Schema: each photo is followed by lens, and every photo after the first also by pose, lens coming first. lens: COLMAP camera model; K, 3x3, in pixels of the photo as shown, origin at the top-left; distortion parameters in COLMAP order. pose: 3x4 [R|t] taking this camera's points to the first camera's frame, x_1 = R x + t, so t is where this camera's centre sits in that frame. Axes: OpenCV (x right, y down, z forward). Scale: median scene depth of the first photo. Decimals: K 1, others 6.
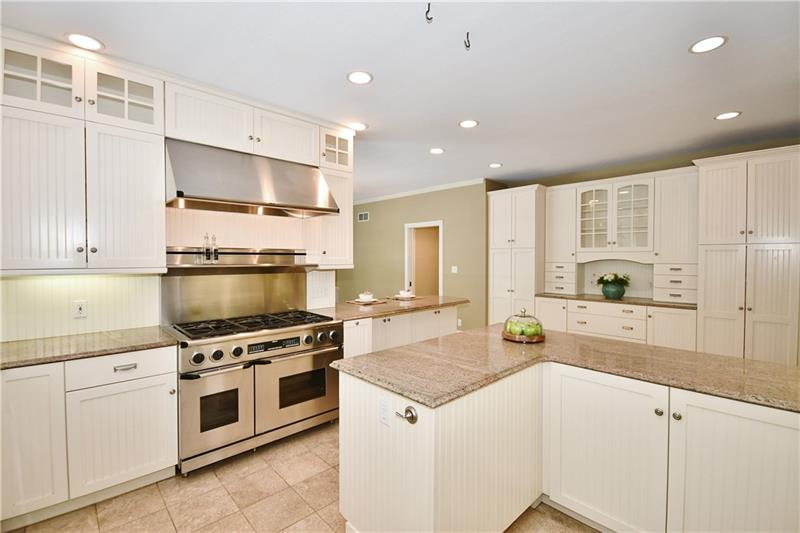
lens RADIAL K [[354.8, 0, 400.0], [0, 354.8, 266.5], [0, 0, 1]] dist [0.001089, -0.013336]
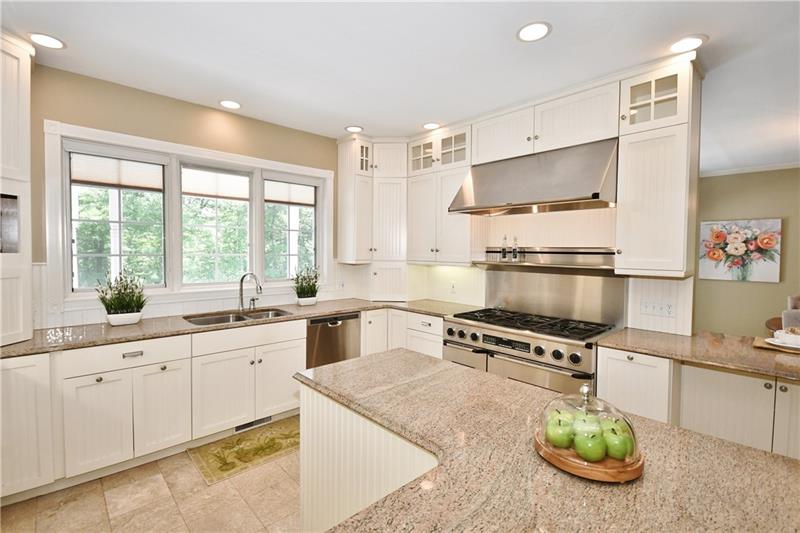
lens RADIAL K [[368.3, 0, 395.7], [0, 368.3, 259.0], [0, 0, 1]] dist [-0.000856, -0.000229]
pose [[-0.010120, 0.015670, -0.999826, 0.548432], [-0.036972, 0.999188, 0.016035, -0.018026], [0.999265, 0.037128, -0.009532, 0.545183]]
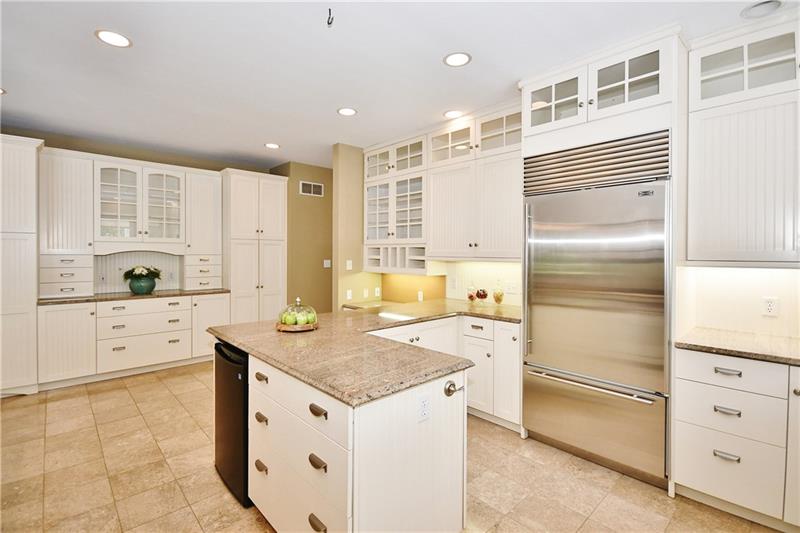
lens RADIAL K [[368.3, 0, 395.7], [0, 368.3, 259.0], [0, 0, 1]] dist [-0.000856, -0.000229]
pose [[0.010061, -0.017454, 0.999797, -0.499243], [0.015868, 0.999725, 0.017293, -0.007407], [-0.999823, 0.015691, 0.010335, 0.502036]]
